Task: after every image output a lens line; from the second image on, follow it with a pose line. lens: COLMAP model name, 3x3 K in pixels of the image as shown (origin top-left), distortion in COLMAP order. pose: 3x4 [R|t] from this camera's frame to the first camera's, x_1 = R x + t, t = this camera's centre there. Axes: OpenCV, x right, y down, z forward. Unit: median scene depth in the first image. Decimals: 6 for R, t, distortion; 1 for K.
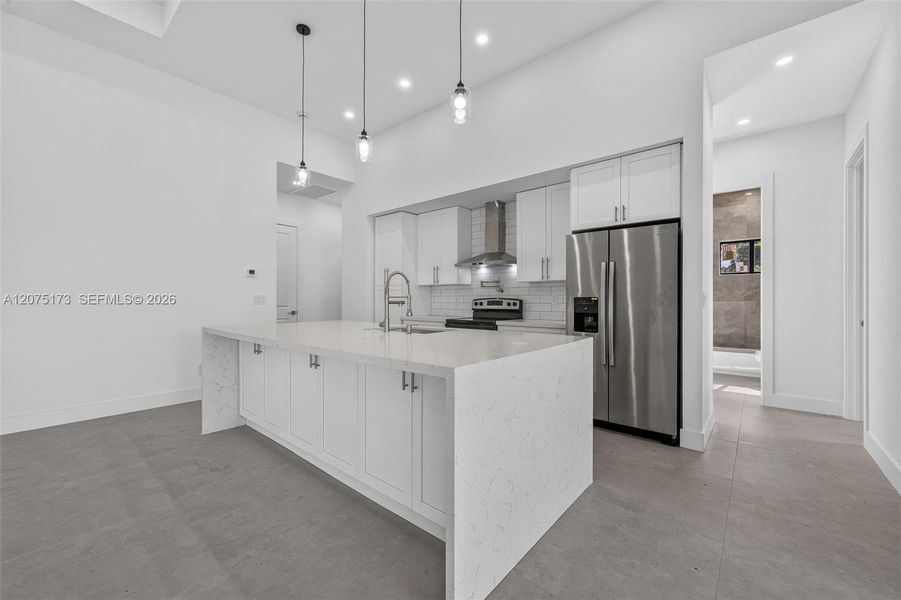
lens RADIAL K [[363.7, 0, 444.6], [0, 363.7, 298.9], [0, 0, 1]] dist [-0.002029, 0.001927]
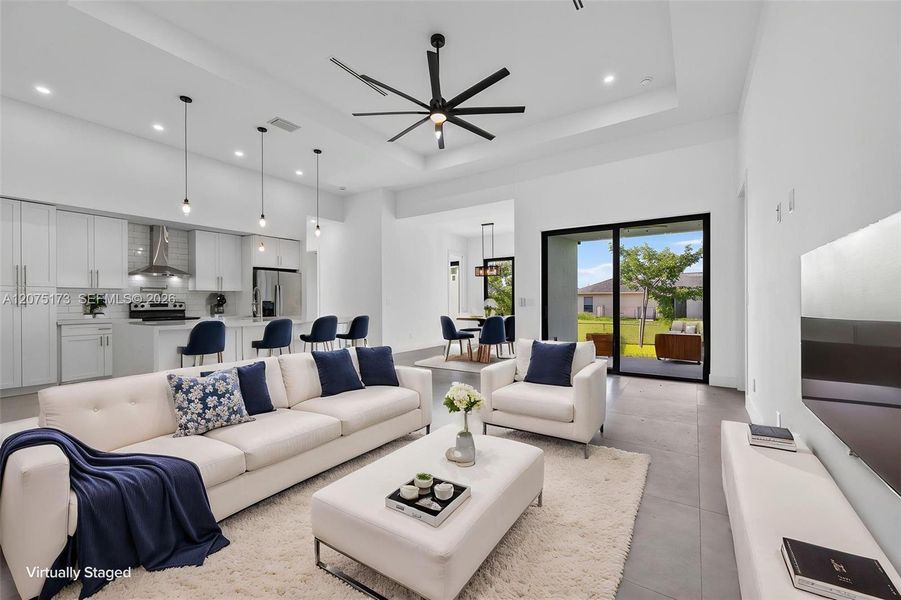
lens RADIAL K [[363.7, 0, 452.5], [0, 363.7, 292.8], [0, 0, 1]] dist [-0.002029, 0.001927]
pose [[-0.127714, 0.025961, 0.991471, -1.266838], [0.006463, 0.999658, -0.025343, 0.006959], [-0.991790, 0.003171, -0.127839, 0.139805]]
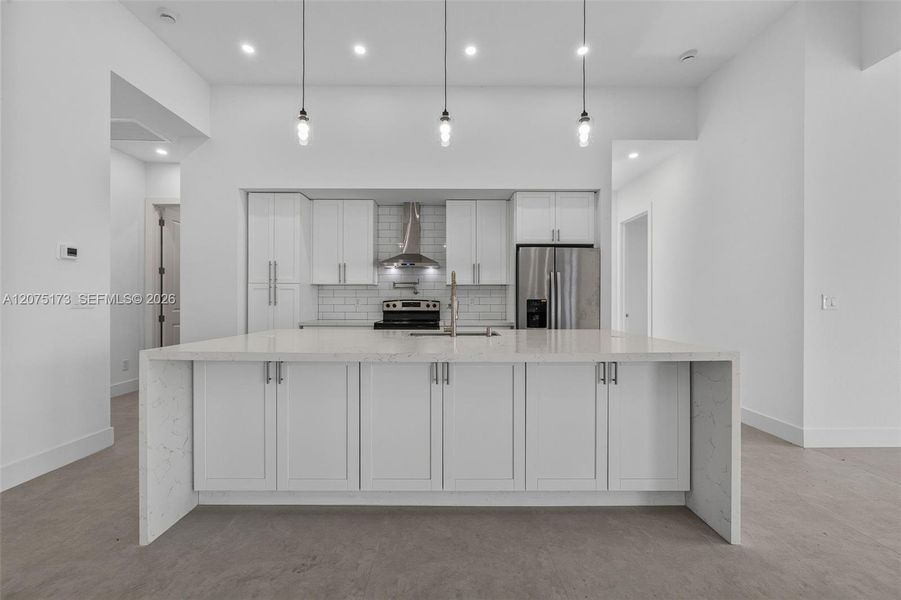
lens RADIAL K [[363.7, 0, 448.7], [0, 363.7, 300.7], [0, 0, 1]] dist [-0.002029, 0.001927]
pose [[0.754491, 0.002081, 0.656307, -0.440112], [-0.002807, 0.999996, 0.000056, 0.000181], [-0.656305, -0.001884, 0.754494, 0.180711]]
